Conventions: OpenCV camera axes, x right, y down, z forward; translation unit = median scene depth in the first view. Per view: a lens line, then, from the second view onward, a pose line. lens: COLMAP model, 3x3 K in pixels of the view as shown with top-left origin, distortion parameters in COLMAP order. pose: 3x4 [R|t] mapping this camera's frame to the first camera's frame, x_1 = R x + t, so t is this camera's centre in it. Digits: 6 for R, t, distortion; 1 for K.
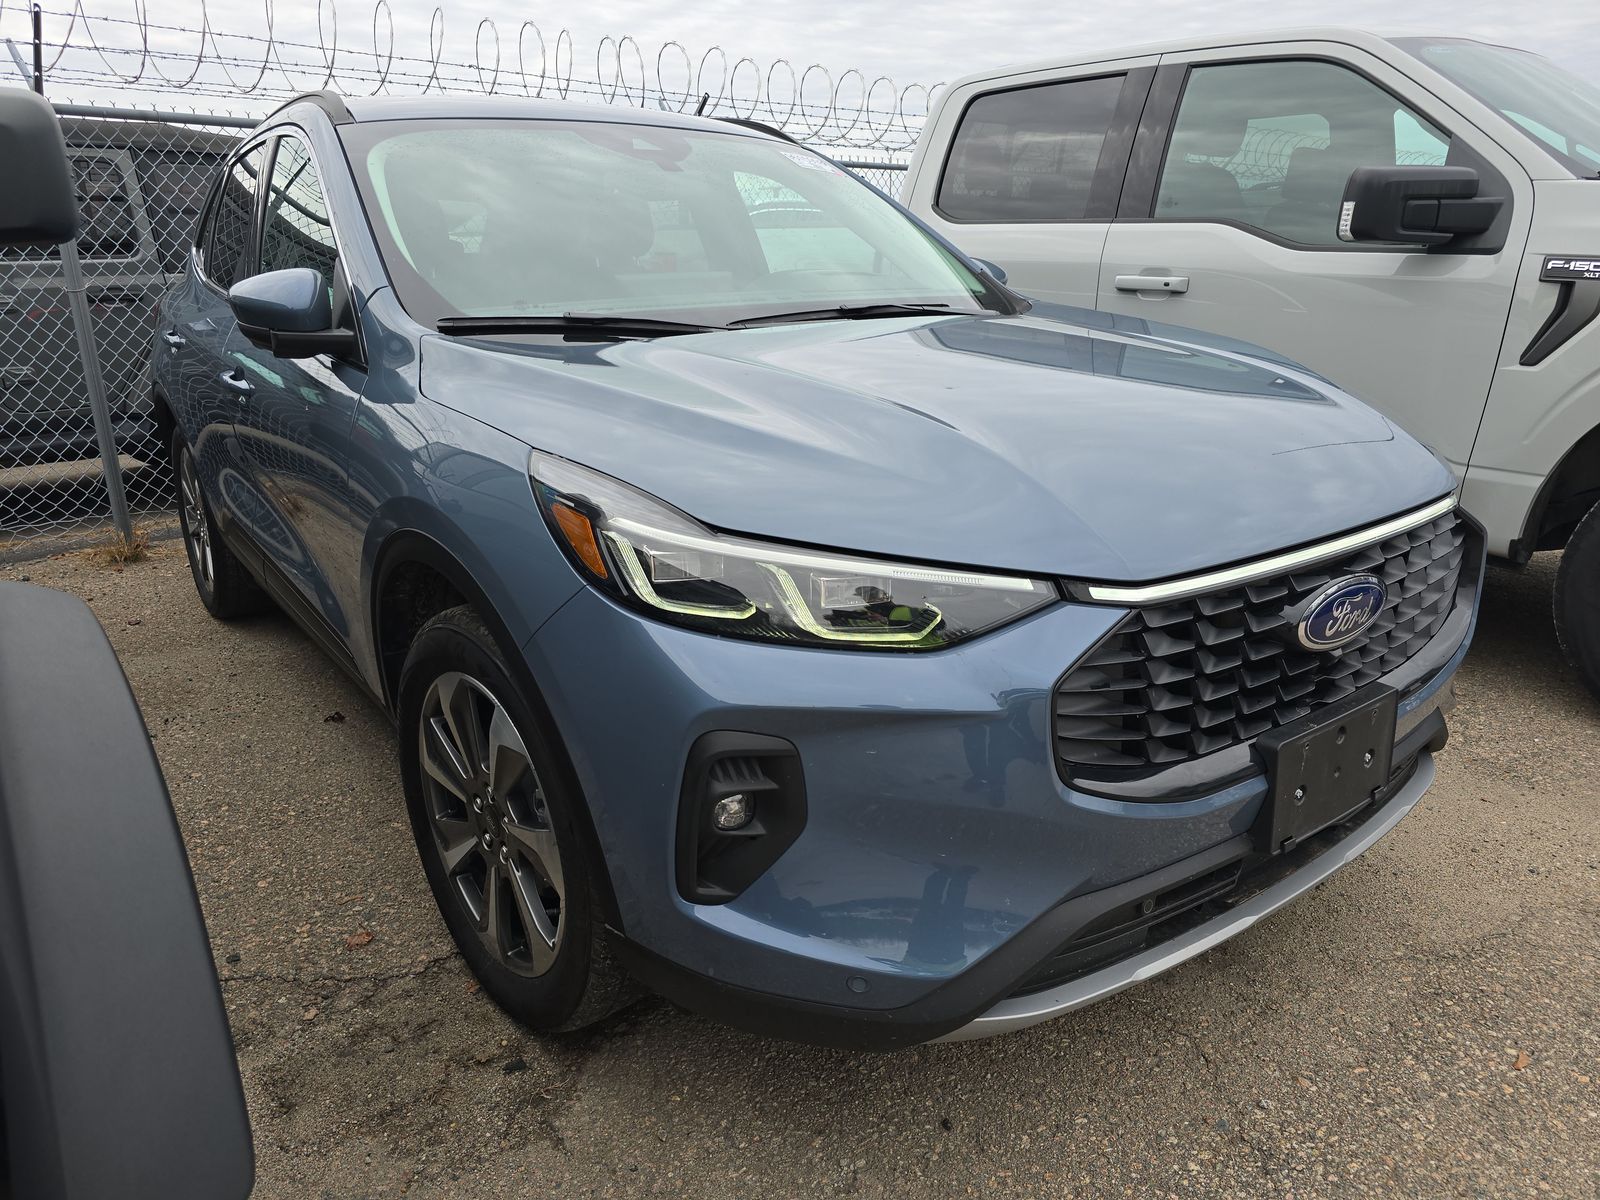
lens RADIAL K [[1081.8, 0, 777.8], [0, 1081.8, 599.5], [0, 0, 1]] dist [0.009614, 0.000340]
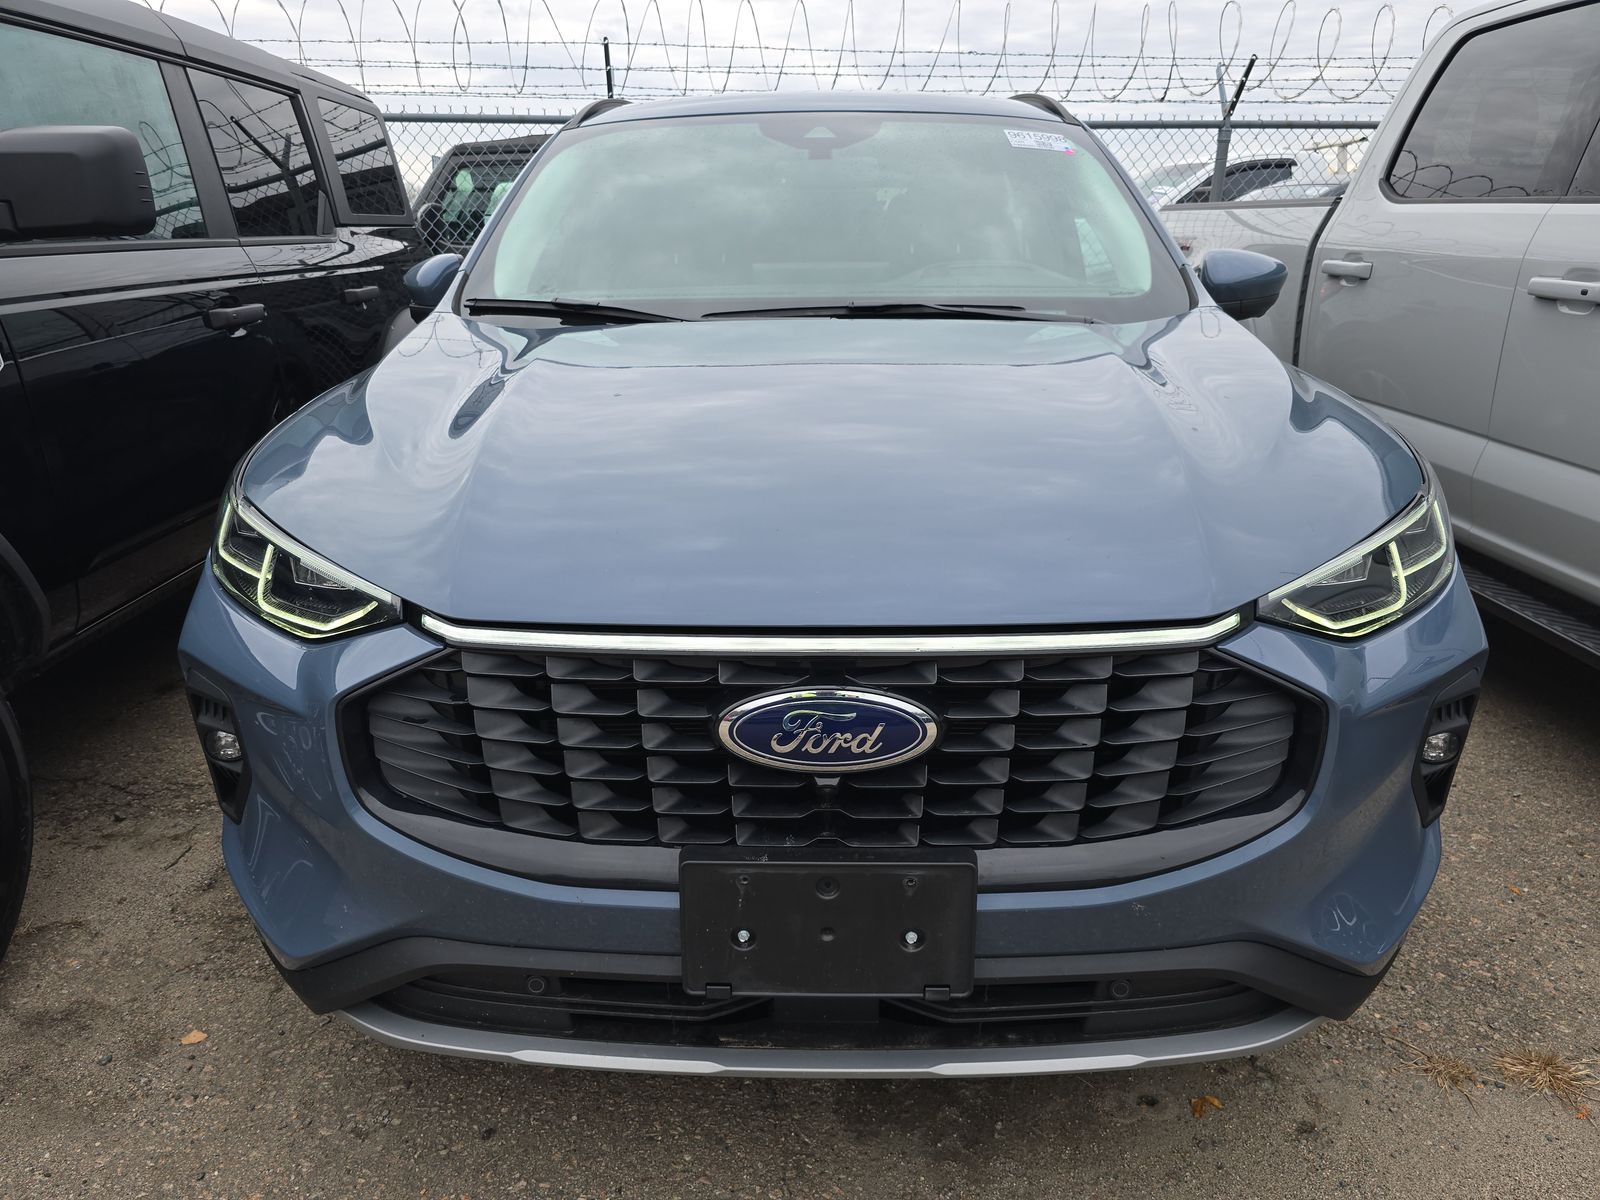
lens RADIAL K [[1081.8, 0, 777.8], [0, 1081.8, 599.5], [0, 0, 1]] dist [0.009614, 0.000340]
pose [[0.796905, 0.198539, -0.570547, 0.564088], [-0.189398, 0.978946, 0.076114, -0.080552], [0.573647, 0.047405, 0.817730, 0.217787]]
